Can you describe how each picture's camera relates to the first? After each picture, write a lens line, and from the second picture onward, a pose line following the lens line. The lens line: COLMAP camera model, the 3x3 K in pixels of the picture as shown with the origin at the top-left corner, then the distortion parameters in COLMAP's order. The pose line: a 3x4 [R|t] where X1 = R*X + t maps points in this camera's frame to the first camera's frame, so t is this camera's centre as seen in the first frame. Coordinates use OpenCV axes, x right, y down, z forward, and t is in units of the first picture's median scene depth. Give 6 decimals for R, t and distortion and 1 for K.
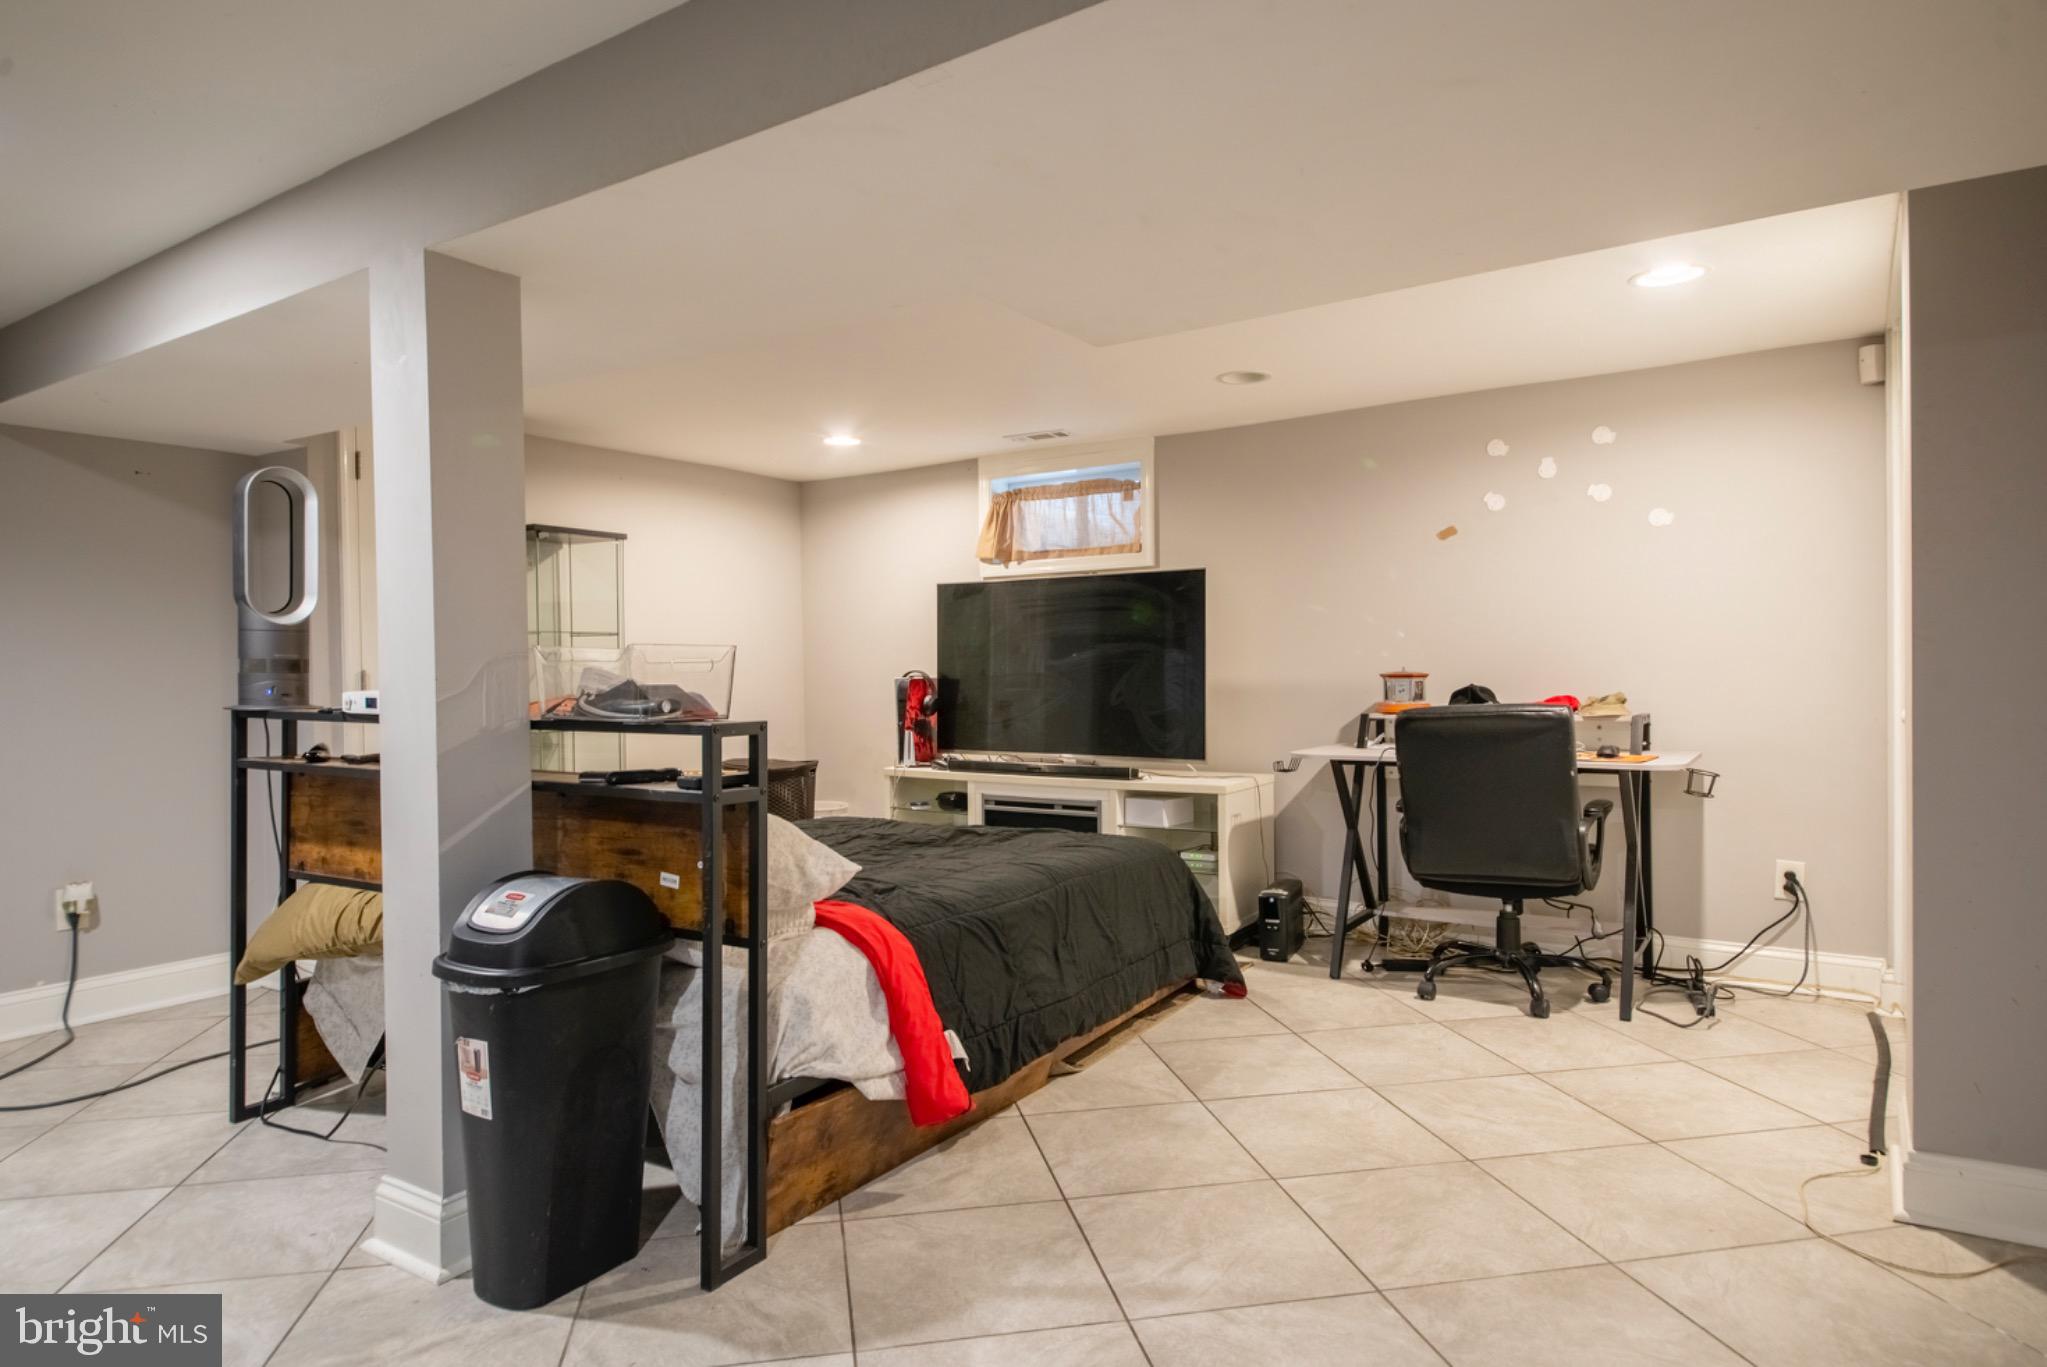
lens RADIAL K [[1195.4, 0, 1023.5], [0, 1195.4, 683.5], [0, 0, 1]] dist [0.096207, -0.085747]
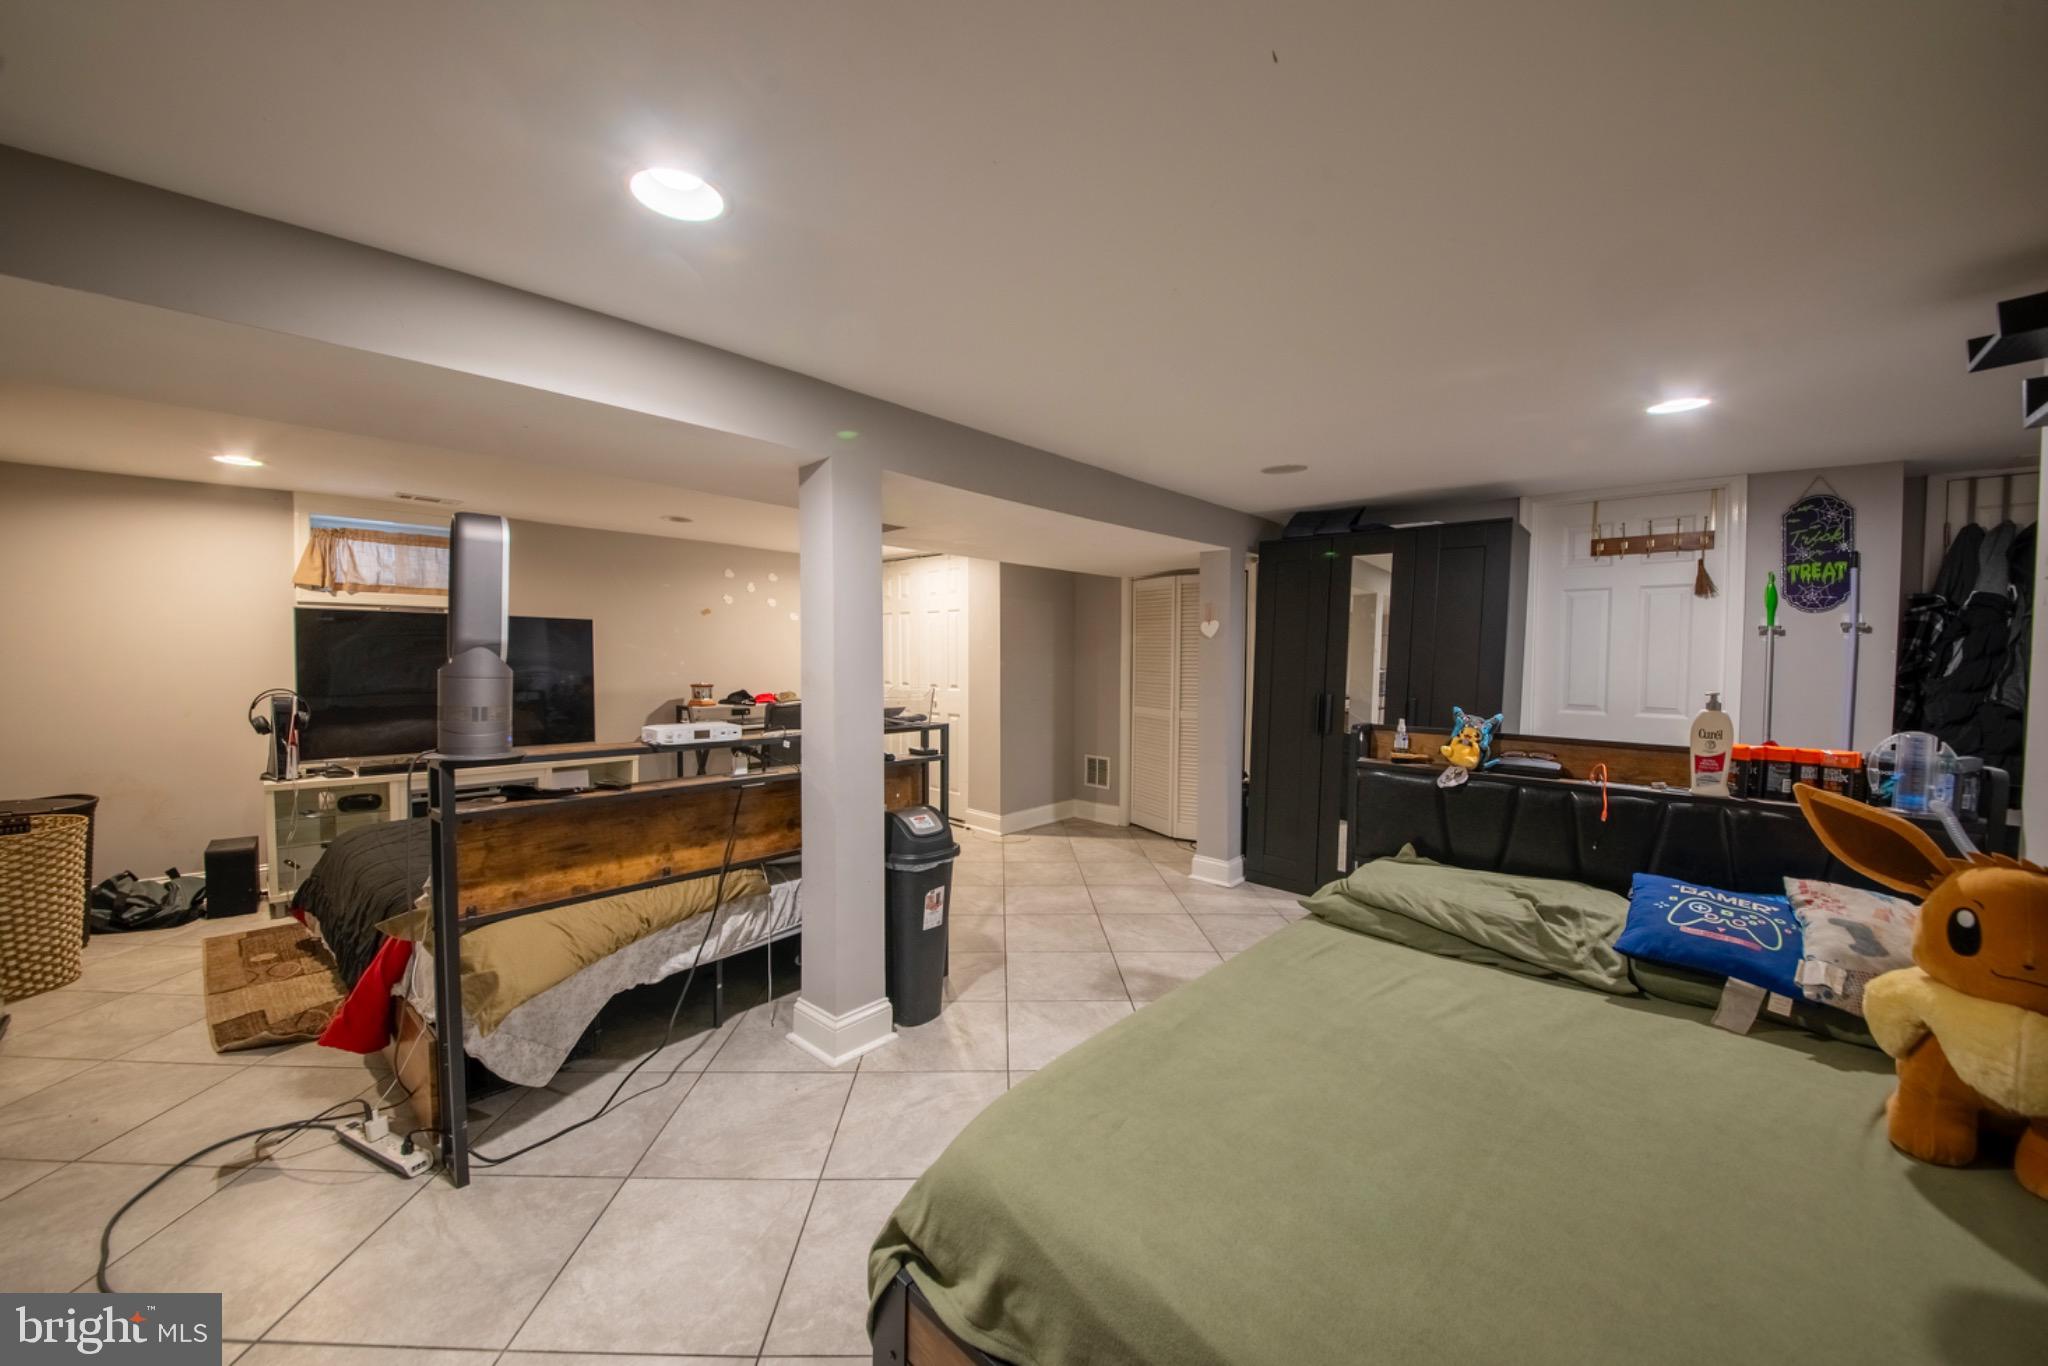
lens RADIAL K [[741.2, 0, 1014.8], [0, 741.2, 686.2], [0, 0, 1]] dist [-0.001864, -0.011533]
pose [[0.164820, -0.025702, 0.985989, -1.201564], [0.001947, 0.999667, 0.025734, -0.054873], [-0.986322, -0.002322, 0.164816, 0.496834]]
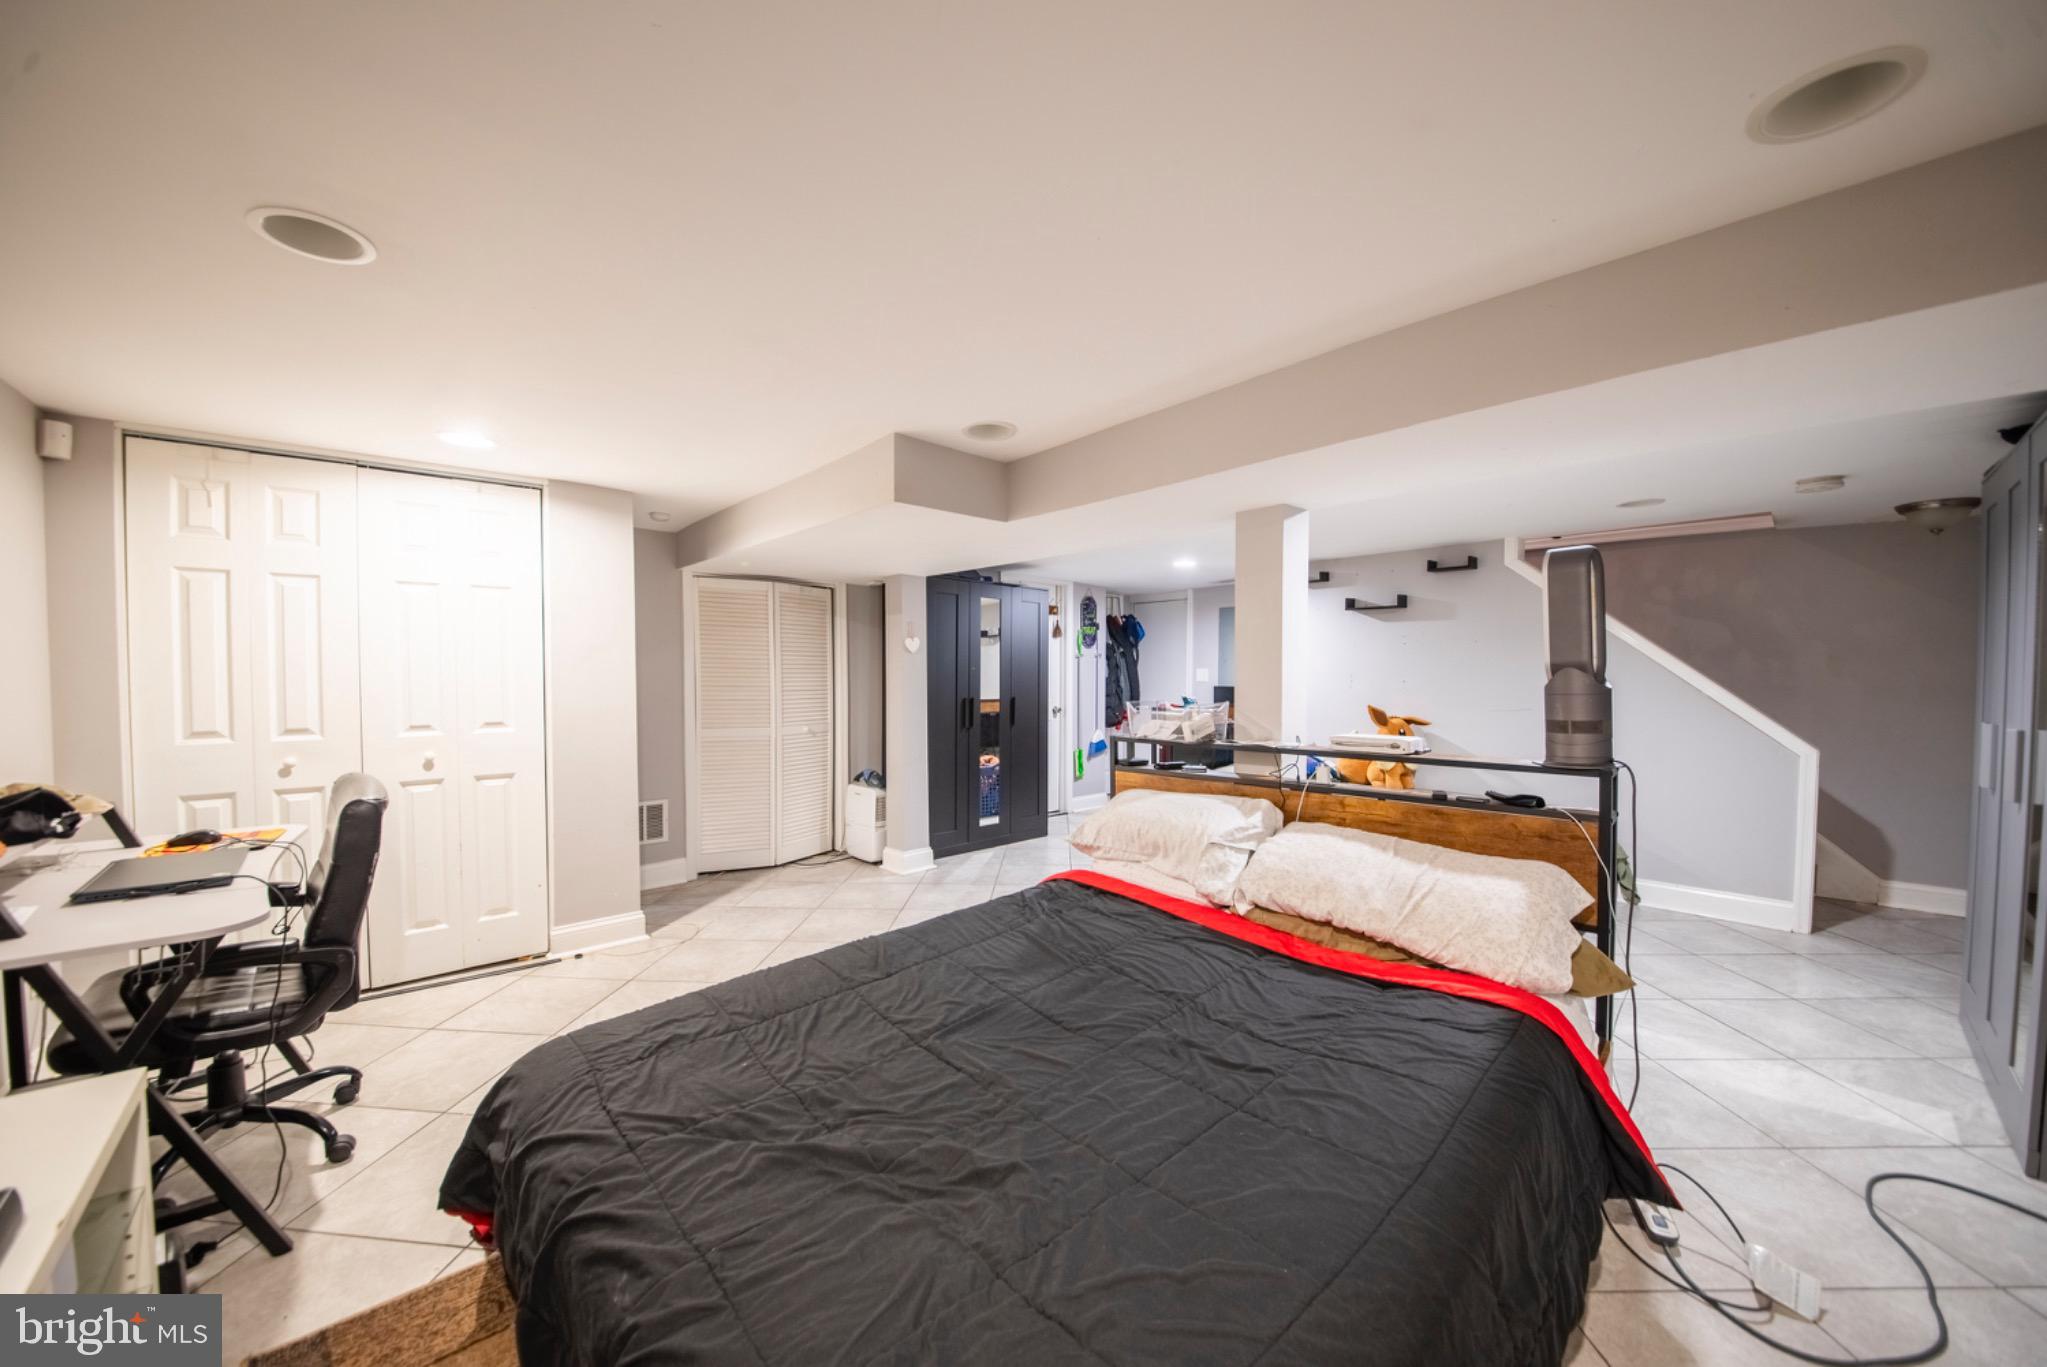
lens RADIAL K [[708.6, 0, 1017.4], [0, 708.6, 692.5], [0, 0, 1]] dist [-0.000059, 0.000053]
pose [[-0.972464, 0.004308, 0.233014, -0.271744], [0.013513, 0.999189, 0.037919, -0.081367], [-0.232661, 0.040024, -0.971734, 1.818734]]
